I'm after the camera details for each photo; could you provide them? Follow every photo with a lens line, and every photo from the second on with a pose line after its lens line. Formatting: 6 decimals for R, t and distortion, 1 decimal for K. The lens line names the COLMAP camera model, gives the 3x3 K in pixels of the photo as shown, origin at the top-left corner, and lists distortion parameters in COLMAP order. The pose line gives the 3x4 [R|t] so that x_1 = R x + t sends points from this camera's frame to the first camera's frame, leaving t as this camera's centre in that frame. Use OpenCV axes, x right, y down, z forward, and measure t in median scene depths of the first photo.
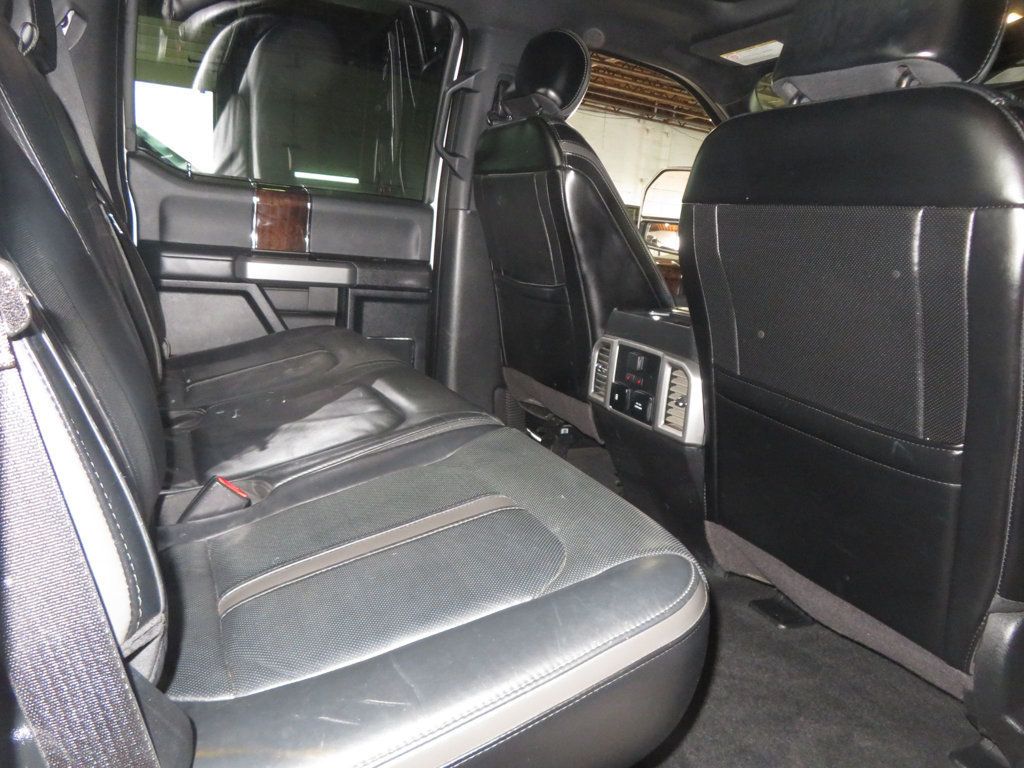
lens RADIAL K [[741.8, 0, 518.9], [0, 741.8, 380.5], [0, 0, 1]] dist [-0.002832, 0.003684]
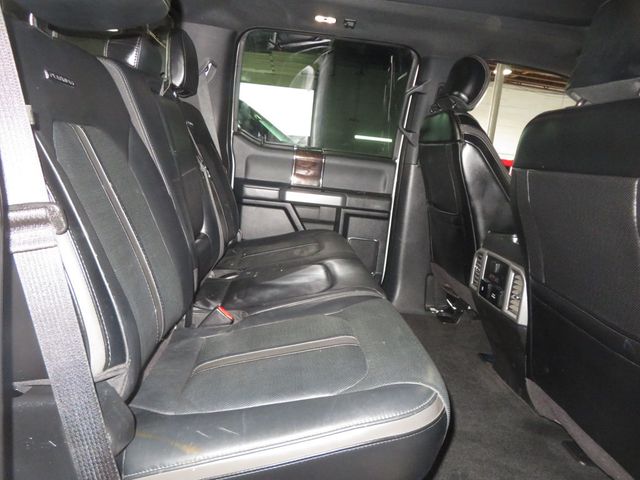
lens RADIAL K [[463.6, 0, 323.3], [0, 463.6, 239.4], [0, 0, 1]] dist [-0.002832, 0.003684]
pose [[0.935036, 0.073907, -0.346763, 0.121896], [-0.092173, 0.995075, -0.036458, -0.010950], [0.342361, 0.066052, 0.937244, -0.020616]]
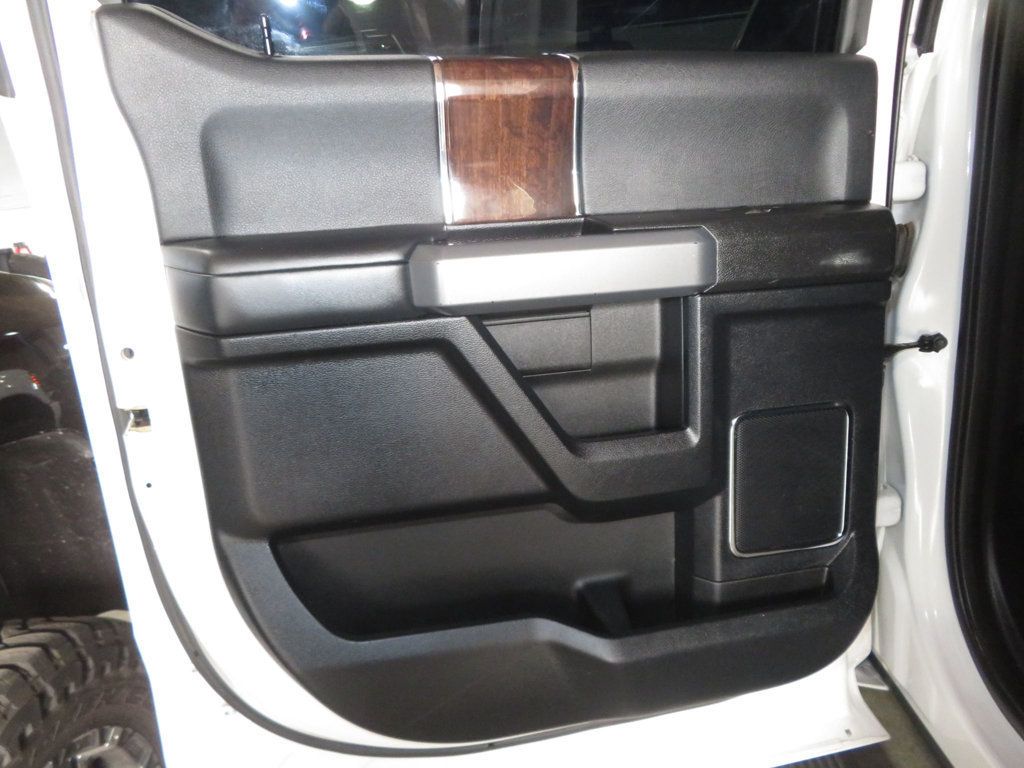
lens RADIAL K [[741.8, 0, 513.8], [0, 741.8, 391.2], [0, 0, 1]] dist [-0.002832, 0.003684]
pose [[0.958678, -0.073001, -0.274967, -0.239879], [0.092381, 0.994022, 0.058186, -0.117564], [0.269076, -0.081183, 0.959691, 0.670579]]
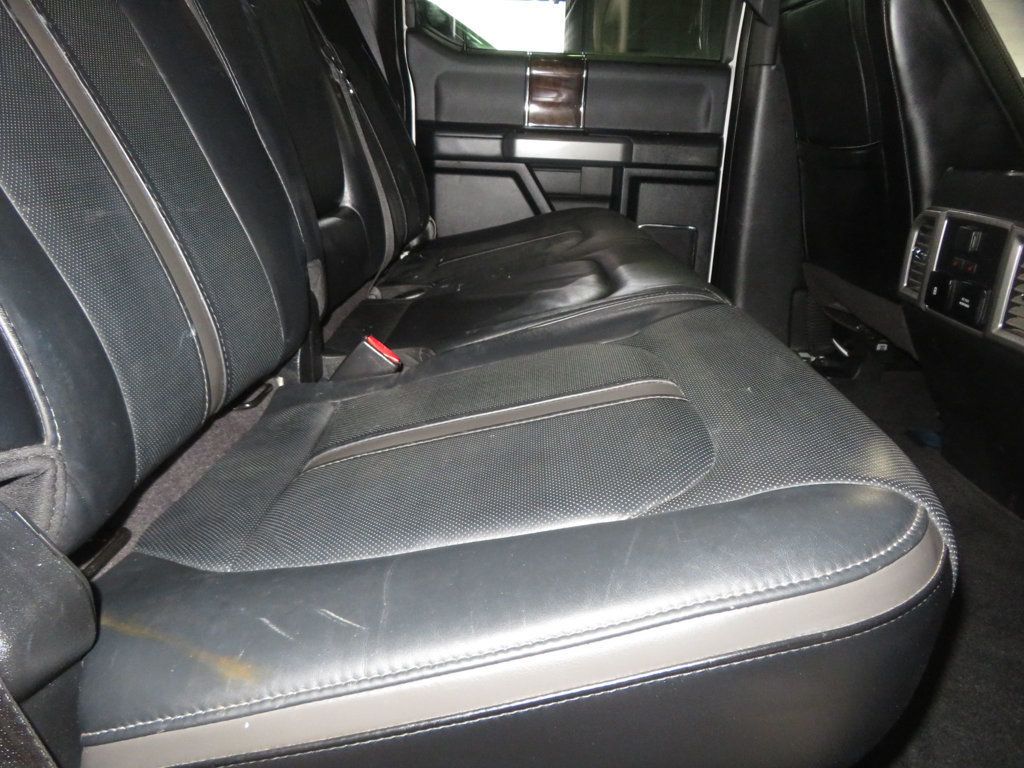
lens RADIAL K [[741.8, 0, 512.7], [0, 741.8, 386.6], [0, 0, 1]] dist [-0.002832, 0.003684]
pose [[0.896308, 0.093838, -0.433389, 0.069547], [-0.043582, 0.991263, 0.124496, 0.035176], [0.441285, -0.092699, 0.892566, 0.133636]]
